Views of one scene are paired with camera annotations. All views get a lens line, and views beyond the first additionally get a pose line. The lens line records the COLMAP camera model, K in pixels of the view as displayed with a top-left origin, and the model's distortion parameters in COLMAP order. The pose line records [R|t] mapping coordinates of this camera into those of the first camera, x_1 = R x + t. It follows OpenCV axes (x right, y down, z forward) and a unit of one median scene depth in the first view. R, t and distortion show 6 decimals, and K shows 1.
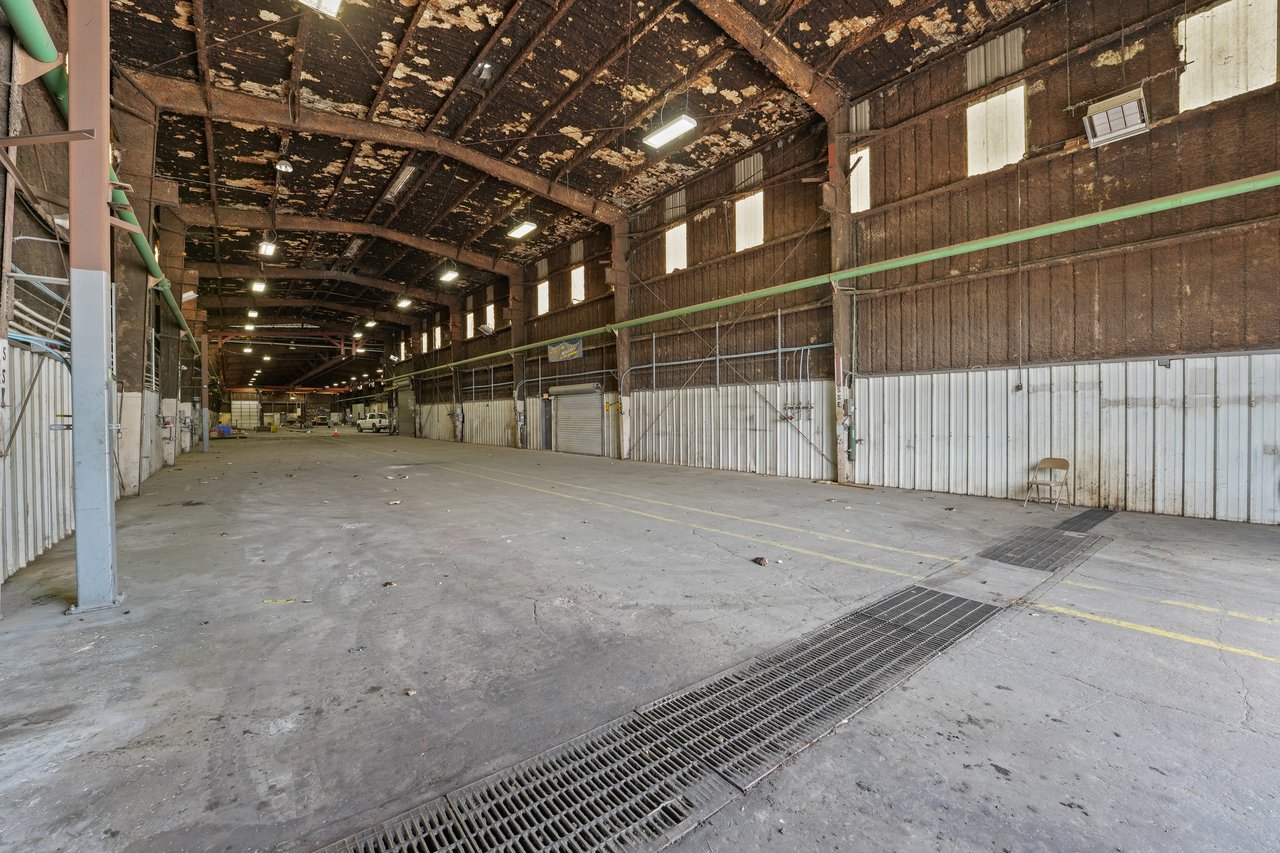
lens RADIAL K [[519.6, 0, 638.8], [0, 519.6, 419.8], [0, 0, 1]] dist [-0.024536, 0.000385]
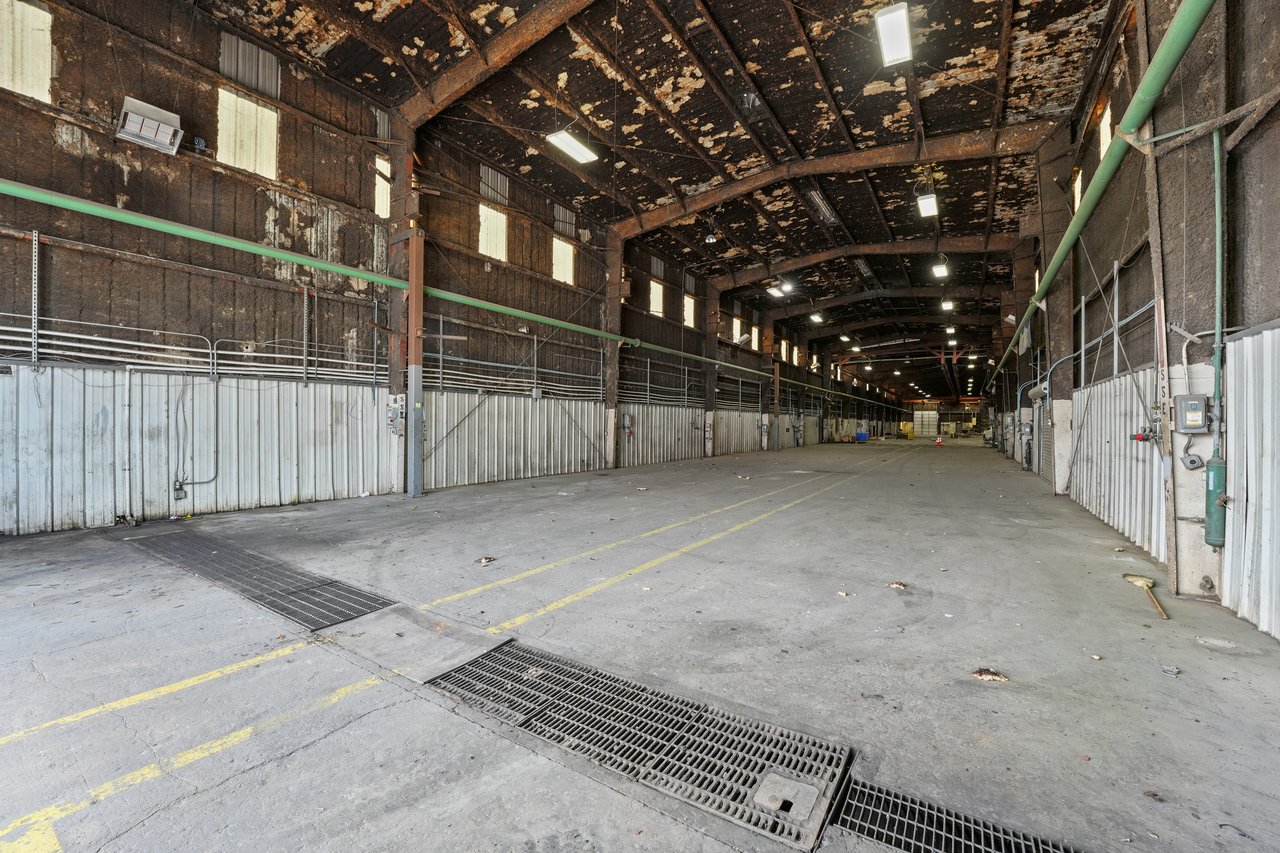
lens RADIAL K [[519.6, 0, 638.6], [0, 519.6, 426.0], [0, 0, 1]] dist [-0.024536, 0.000385]
pose [[0.322987, 0.014972, -0.946285, 1.515983], [-0.020875, 0.999744, 0.008692, -0.025094], [0.946173, 0.016946, 0.323217, 1.060892]]
